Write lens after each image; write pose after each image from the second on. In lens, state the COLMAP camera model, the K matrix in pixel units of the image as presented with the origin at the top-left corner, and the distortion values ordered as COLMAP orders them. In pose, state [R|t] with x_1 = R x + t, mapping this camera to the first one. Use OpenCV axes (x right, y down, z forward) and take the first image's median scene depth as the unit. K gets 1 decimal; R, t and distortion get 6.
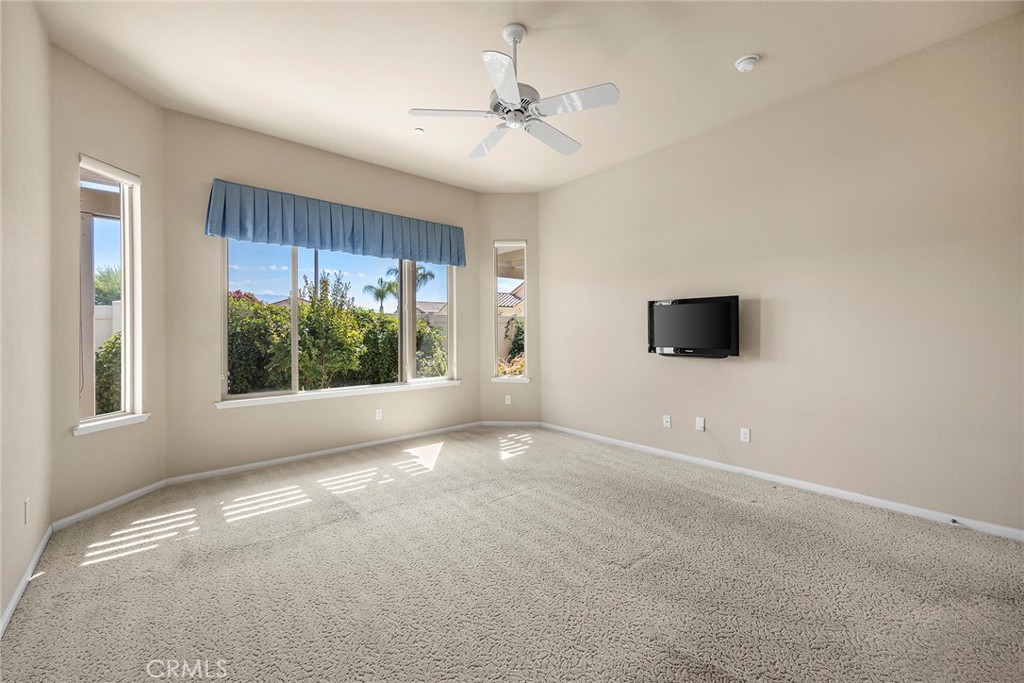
lens RADIAL K [[410.5, 0, 504.1], [0, 410.5, 340.7], [0, 0, 1]] dist [0.001394, 0.000441]
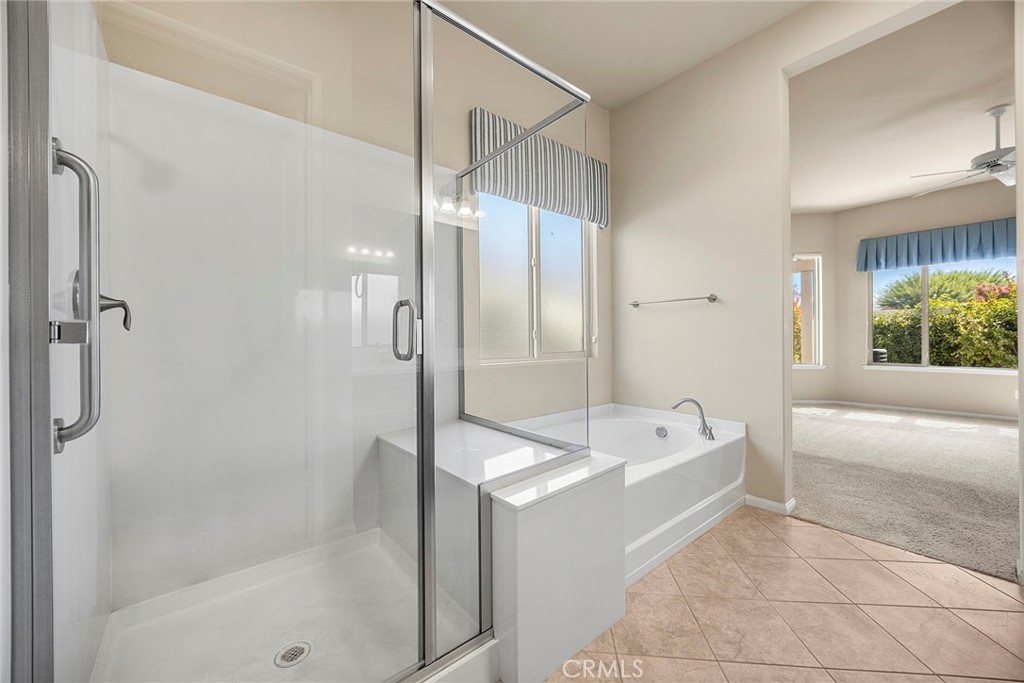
lens RADIAL K [[410.5, 0, 511.7], [0, 410.5, 337.9], [0, 0, 1]] dist [0.001394, 0.000441]
pose [[-0.013014, 0.002548, -0.999912, 0.848531], [-0.011984, 0.999925, 0.002704, 0.036615], [0.999843, 0.012018, -0.012983, -0.380638]]
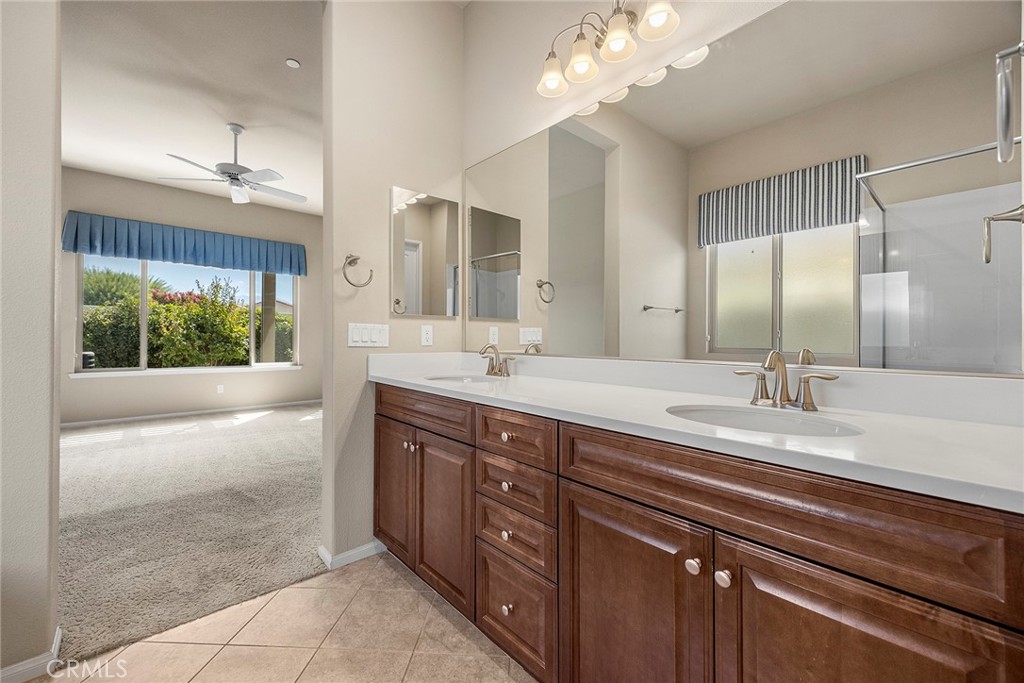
lens RADIAL K [[410.5, 0, 515.7], [0, 410.5, 342.9], [0, 0, 1]] dist [0.001394, 0.000441]
pose [[0.999578, 0.013091, 0.025936, 0.584075], [-0.012832, 0.999866, -0.010118, 0.034700], [-0.026065, 0.009781, 0.999612, -0.316678]]
